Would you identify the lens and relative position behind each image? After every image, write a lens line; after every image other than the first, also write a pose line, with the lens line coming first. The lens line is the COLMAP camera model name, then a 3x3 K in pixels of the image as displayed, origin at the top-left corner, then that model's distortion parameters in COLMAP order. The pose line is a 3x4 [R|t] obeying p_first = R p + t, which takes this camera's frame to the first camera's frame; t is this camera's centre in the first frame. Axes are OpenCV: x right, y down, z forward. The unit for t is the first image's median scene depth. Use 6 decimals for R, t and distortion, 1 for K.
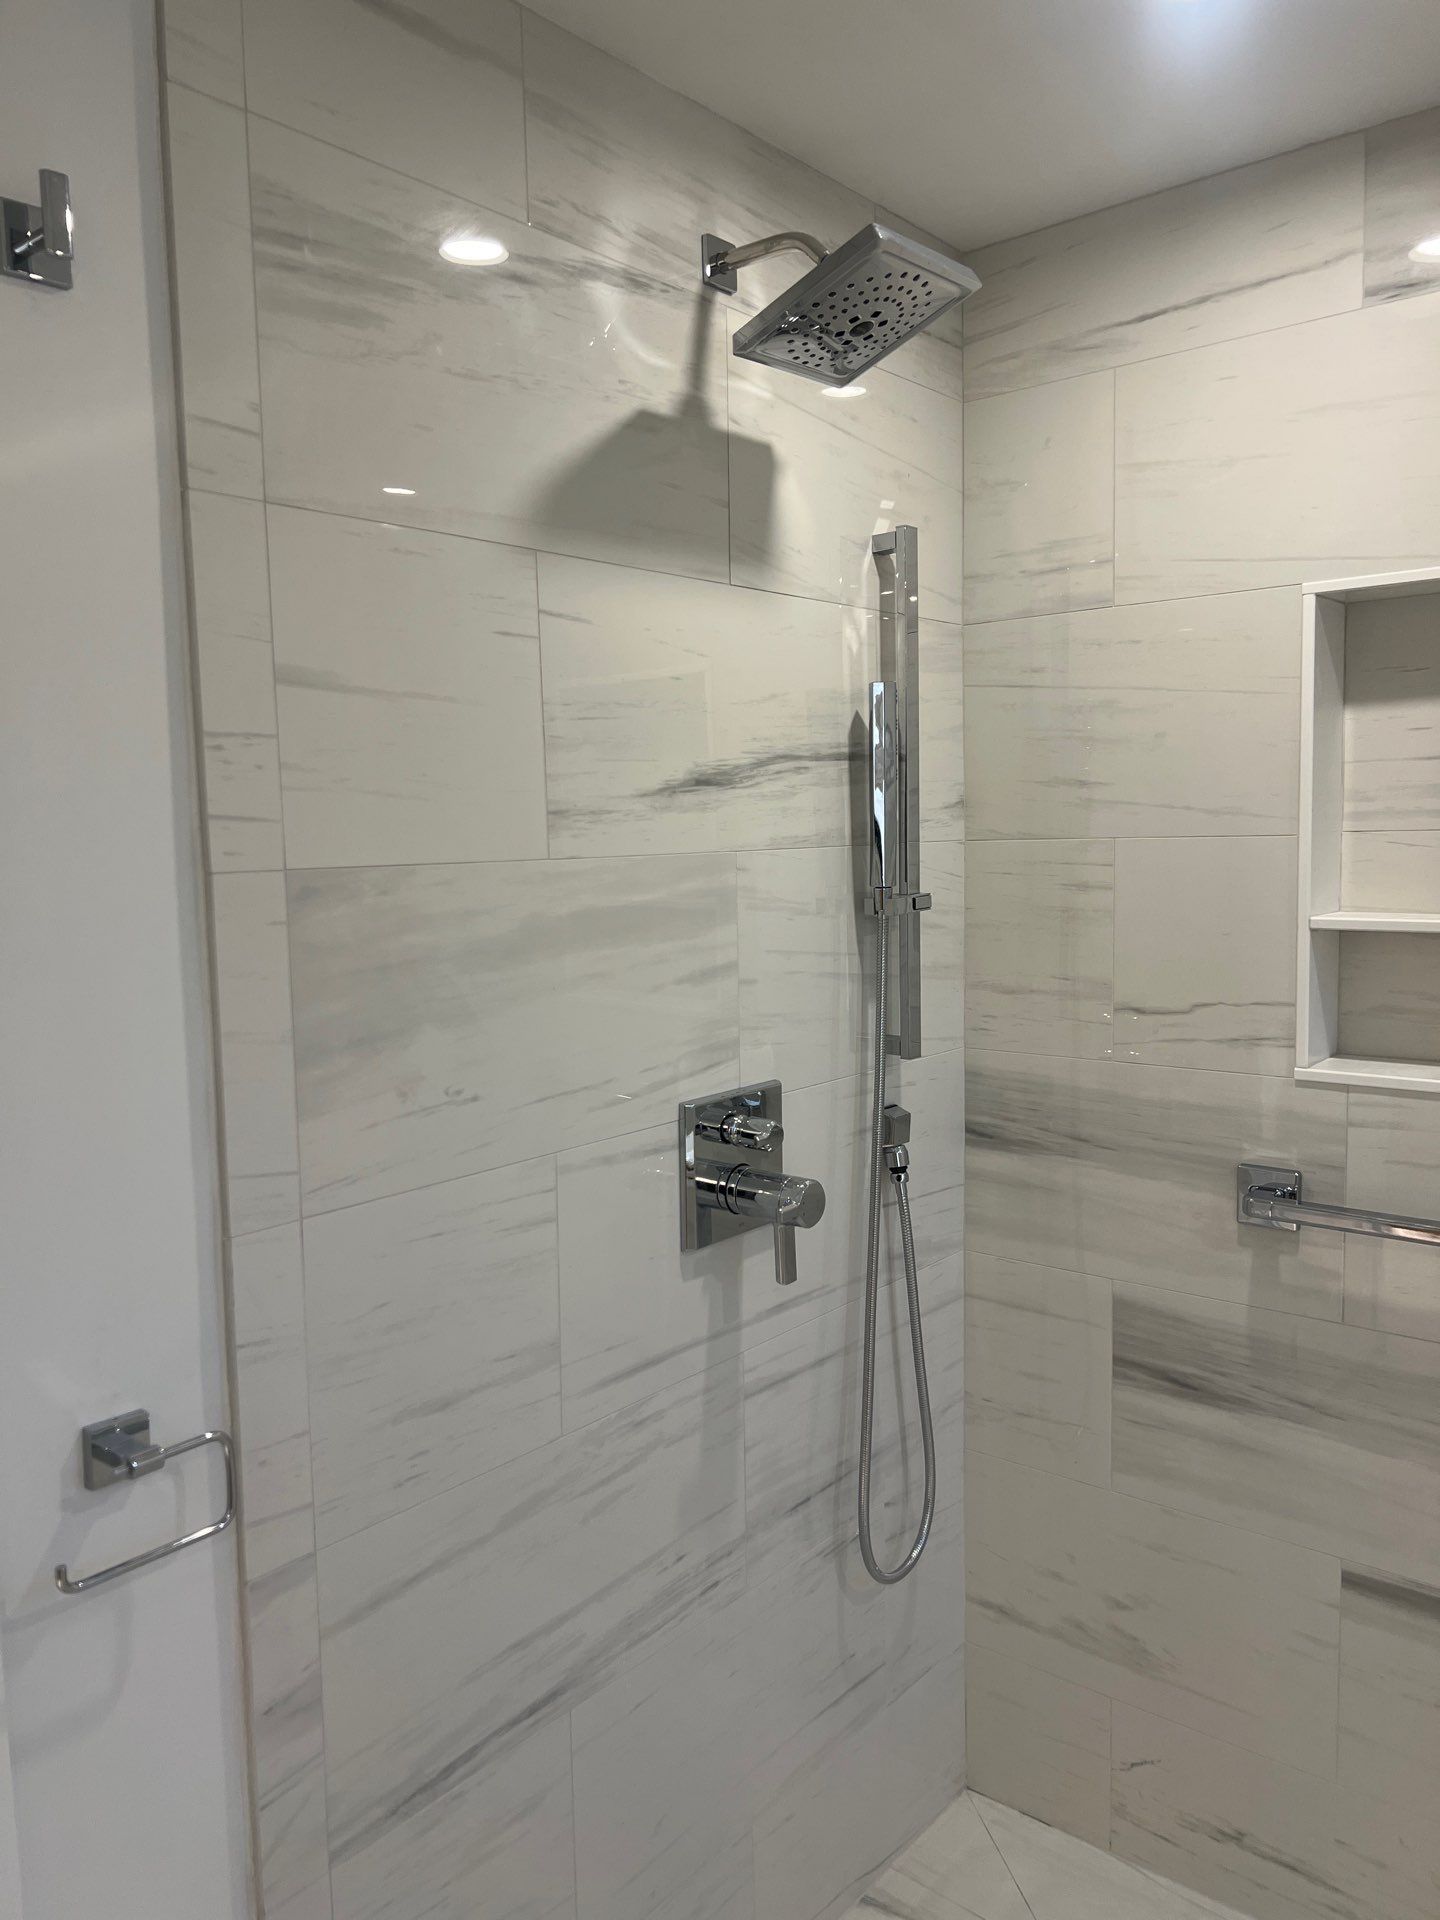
lens RADIAL K [[1452.9, 0, 720.0], [0, 1452.9, 960.0], [0, 0, 1]] dist [0.048586, -0.061343]
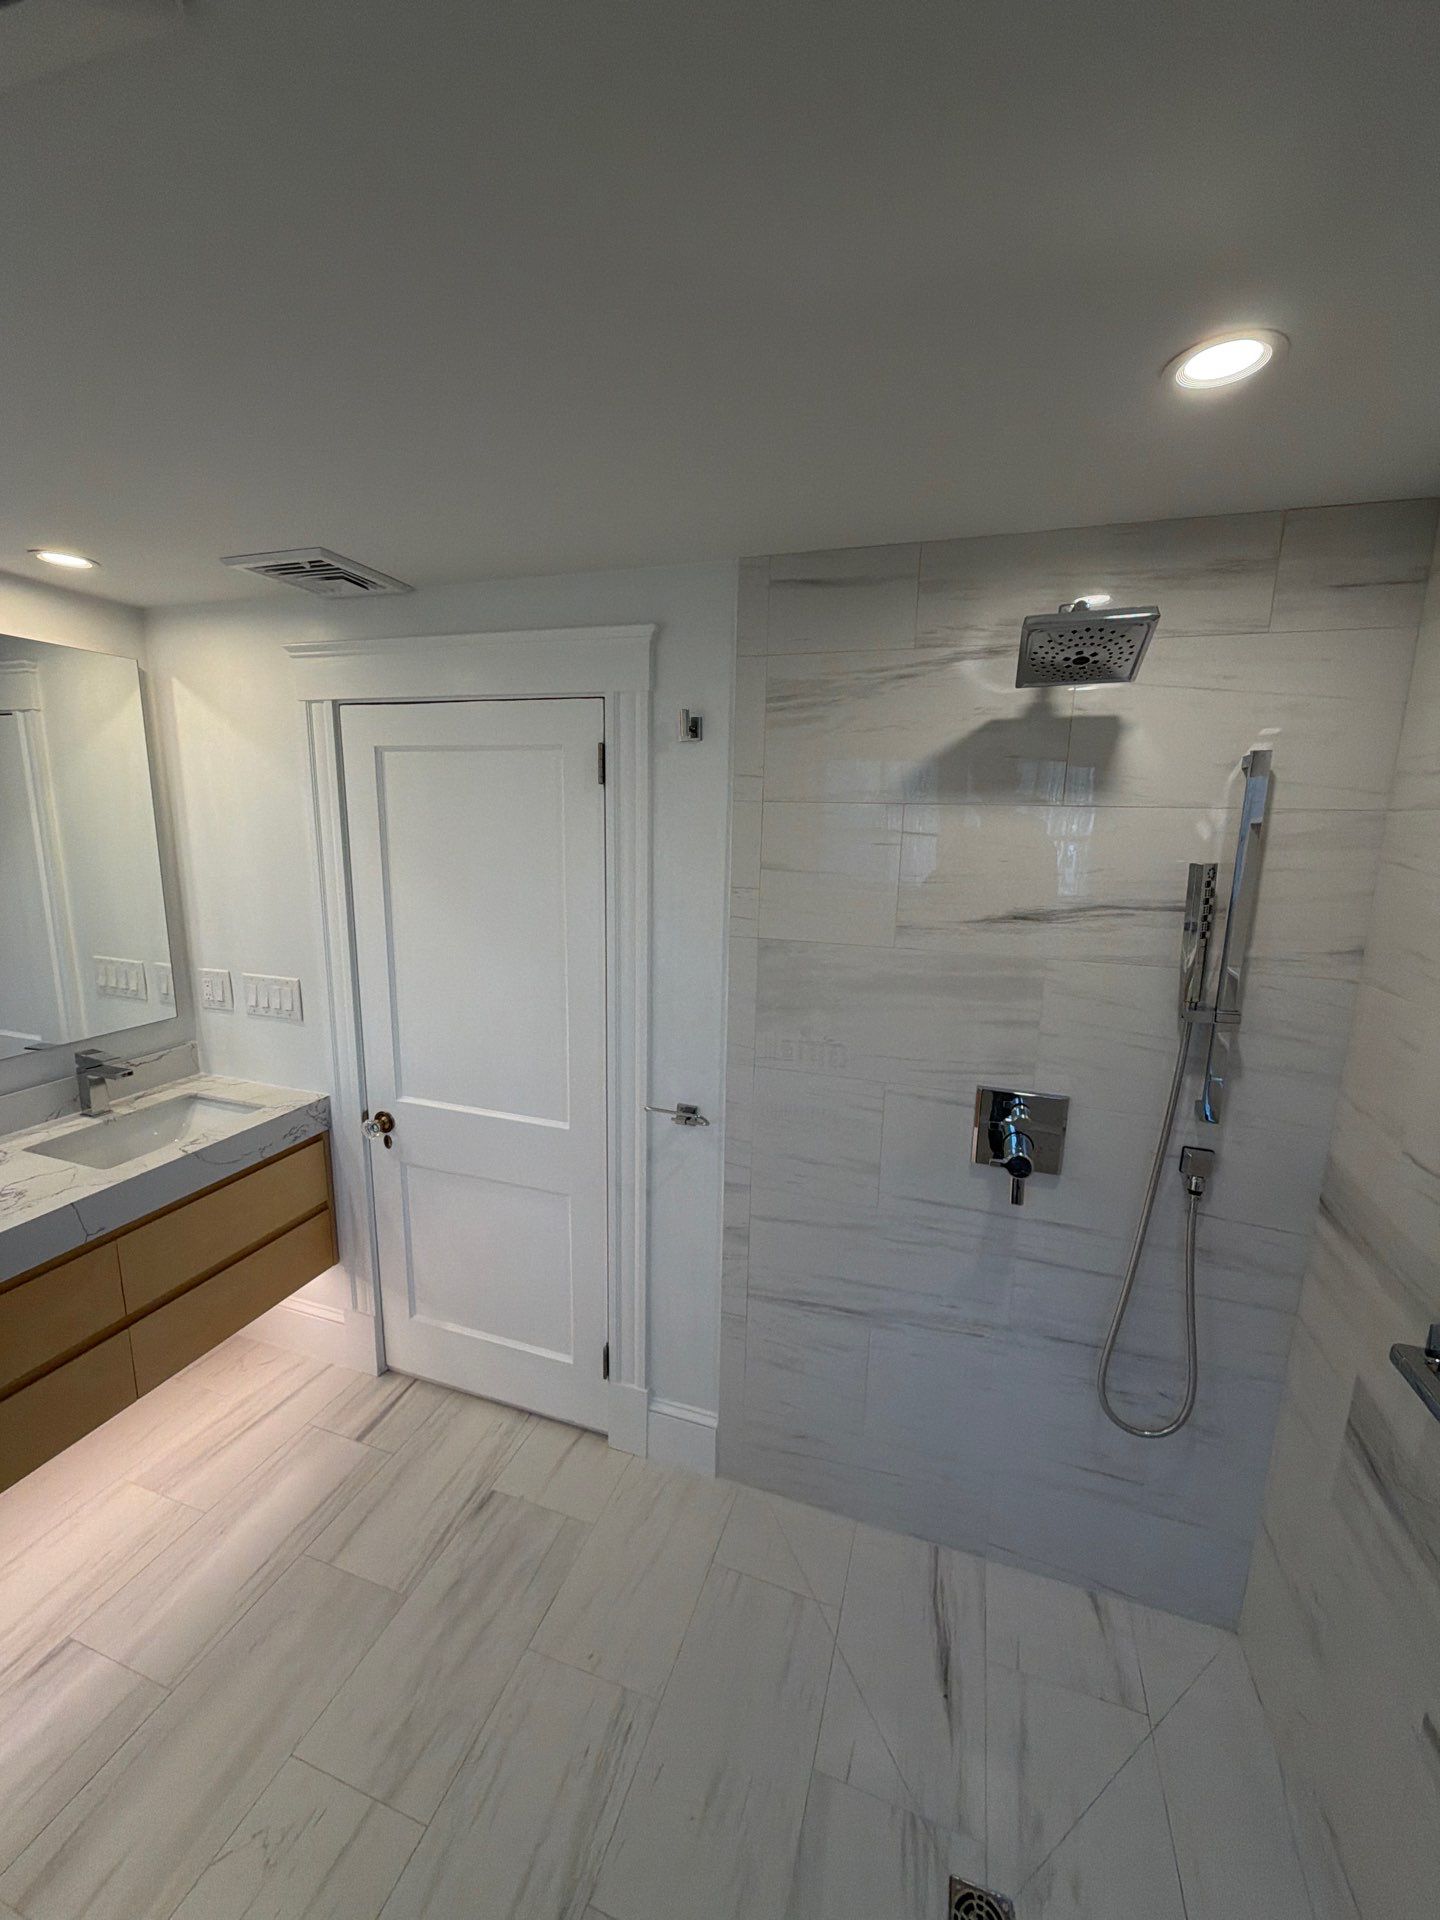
lens RADIAL K [[772.2, 0, 716.6], [0, 772.2, 955.9], [0, 0, 1]] dist [-0.000322, 0.000044]
pose [[0.367779, 0.190064, -0.910282, 0.622558], [-0.118405, 0.980493, 0.156885, -0.156262], [0.922344, 0.050083, 0.383110, 0.251836]]
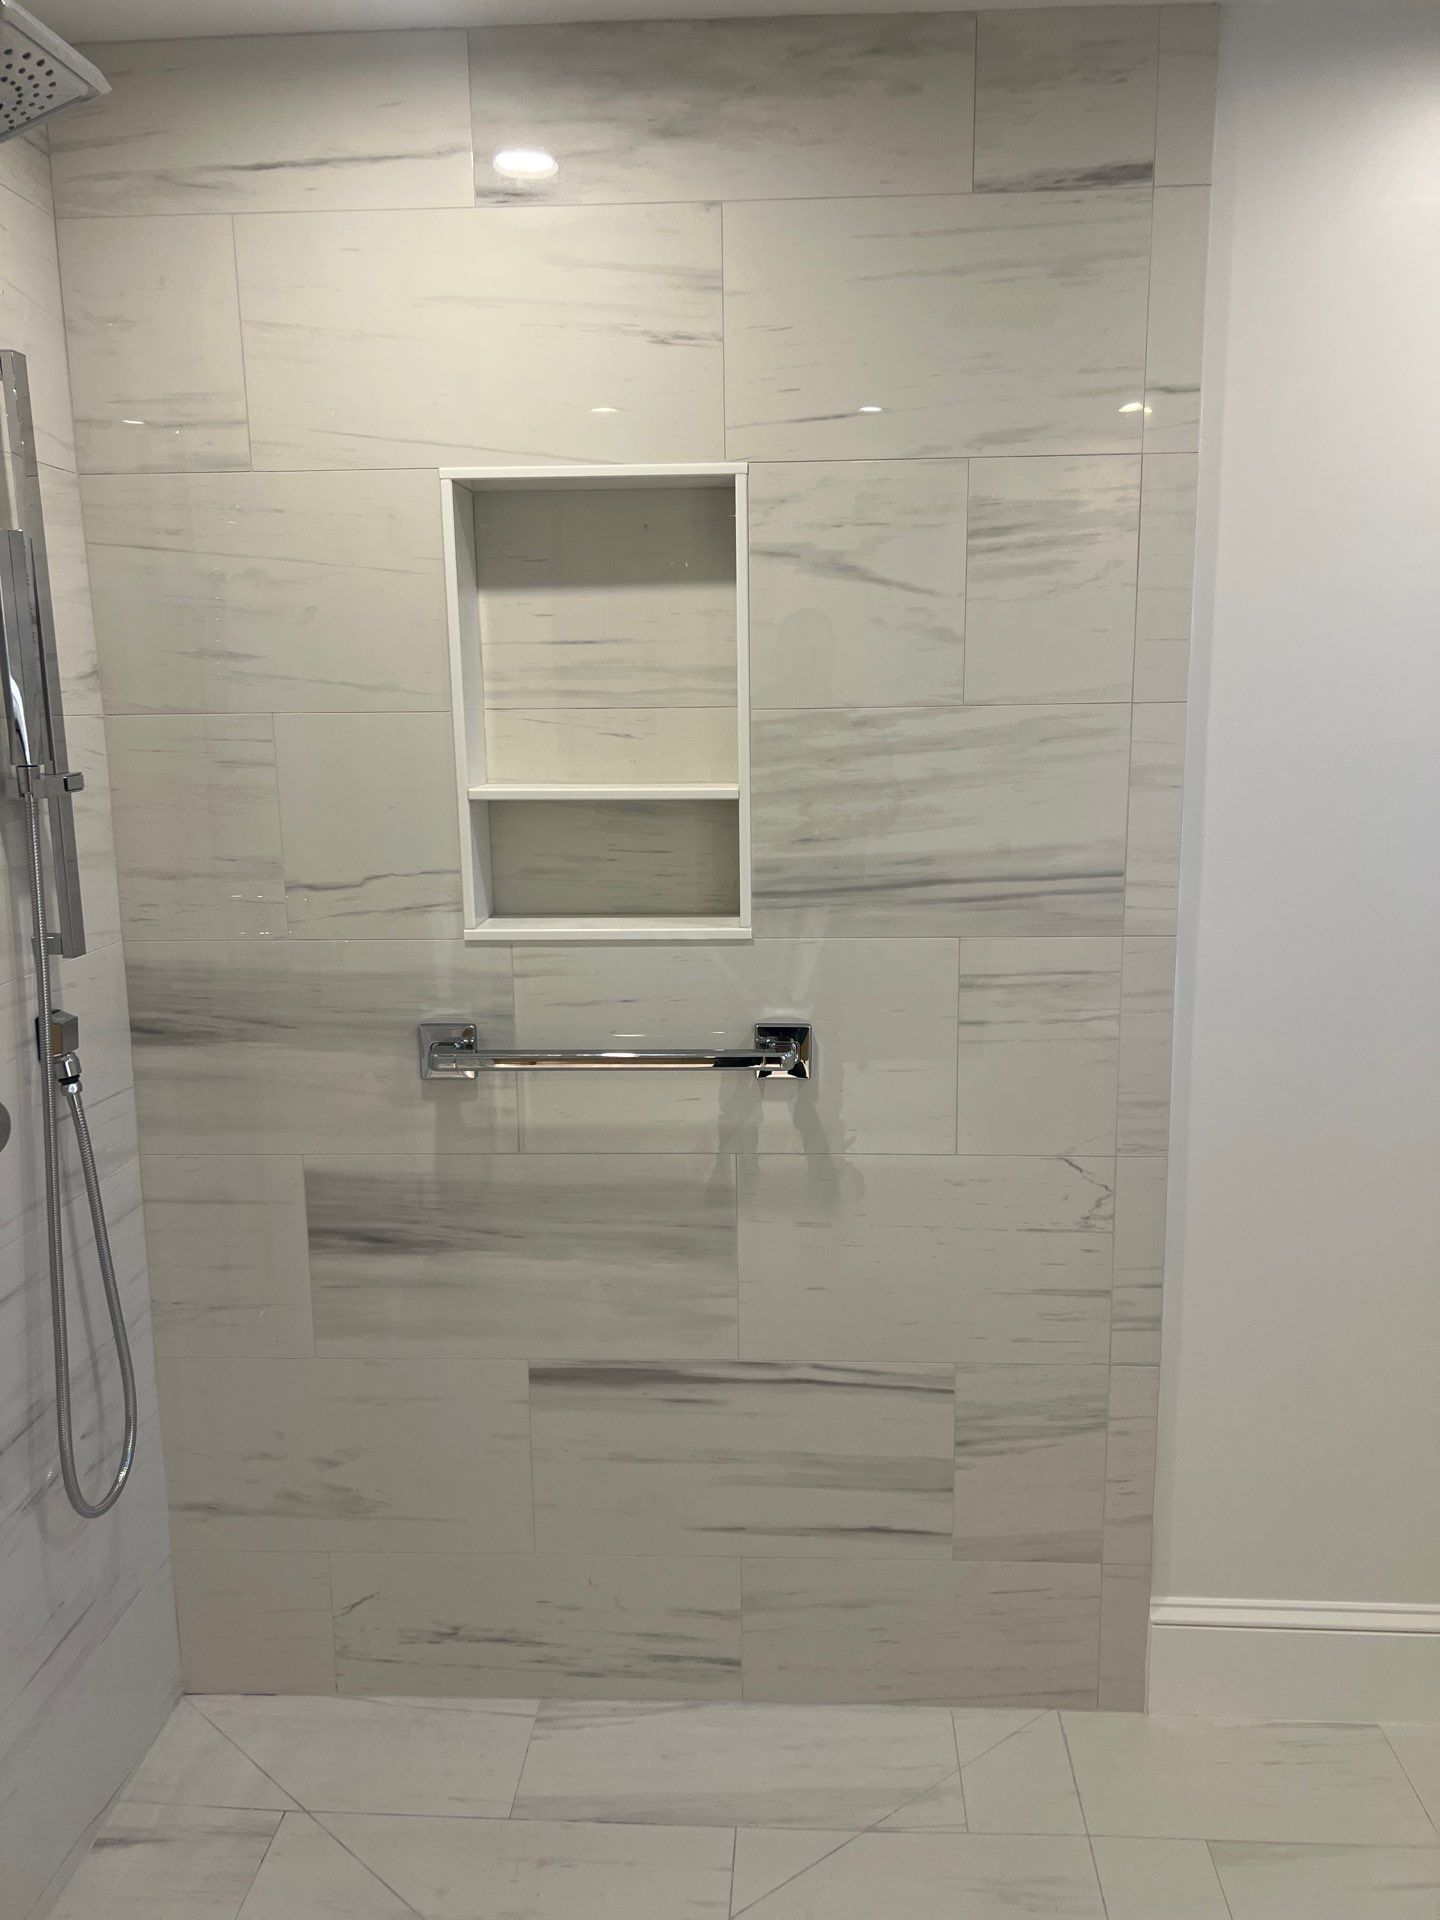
lens RADIAL K [[1452.9, 0, 720.0], [0, 1452.9, 960.0], [0, 0, 1]] dist [0.048586, -0.061343]
pose [[0.793583, -0.096048, 0.600833, -0.100297], [0.051161, 0.994499, 0.091405, 0.007274], [-0.606307, -0.041798, 0.794131, 0.029571]]
